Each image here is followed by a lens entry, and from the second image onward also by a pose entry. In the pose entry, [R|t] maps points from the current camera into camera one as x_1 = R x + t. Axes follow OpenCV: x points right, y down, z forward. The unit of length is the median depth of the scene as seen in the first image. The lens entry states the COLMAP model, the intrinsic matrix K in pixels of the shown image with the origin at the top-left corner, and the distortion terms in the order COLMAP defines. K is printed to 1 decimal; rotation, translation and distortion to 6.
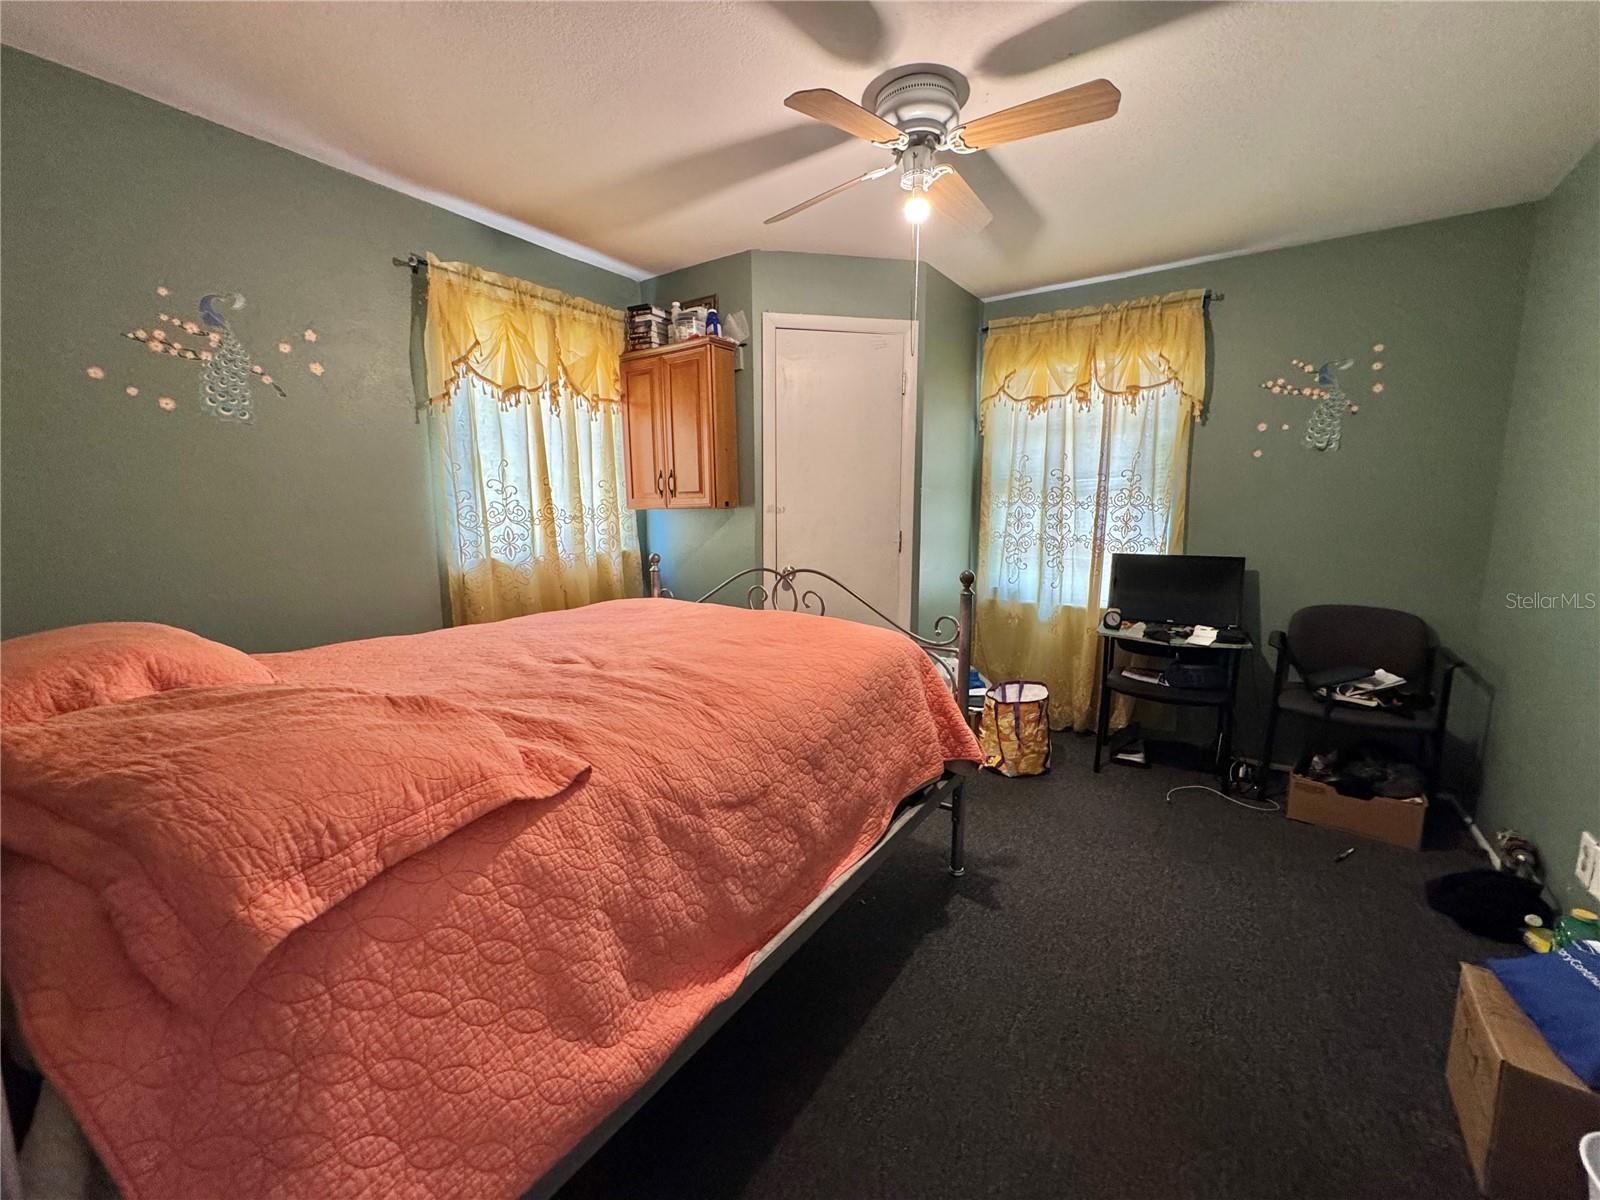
lens RADIAL K [[638.1, 0, 799.0], [0, 638.1, 598.5], [0, 0, 1]] dist [-0.005358, 0.001081]
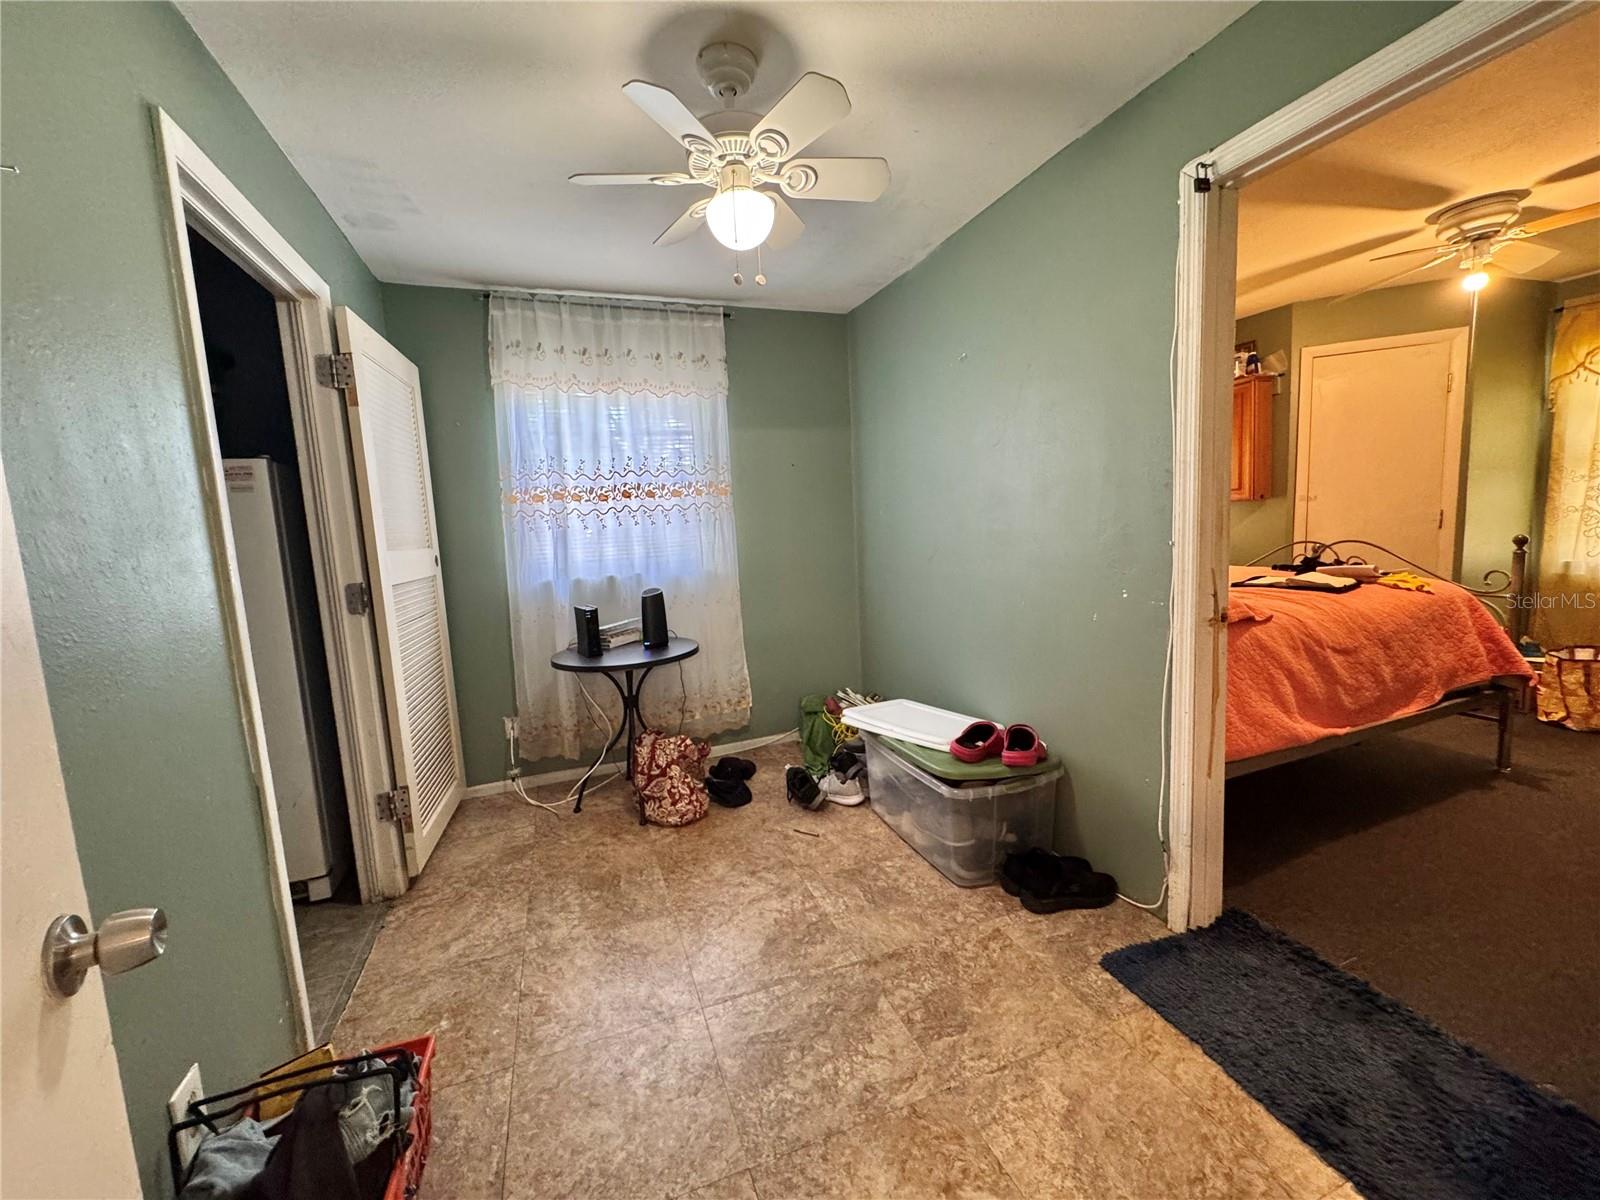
lens RADIAL K [[638.1, 0, 799.0], [0, 638.1, 598.5], [0, 0, 1]] dist [-0.005358, 0.001081]
pose [[0.822026, 0.021988, -0.569026, -0.153589], [-0.022409, 0.999729, 0.006260, 0.080834], [0.569009, 0.007606, 0.822296, -0.666877]]
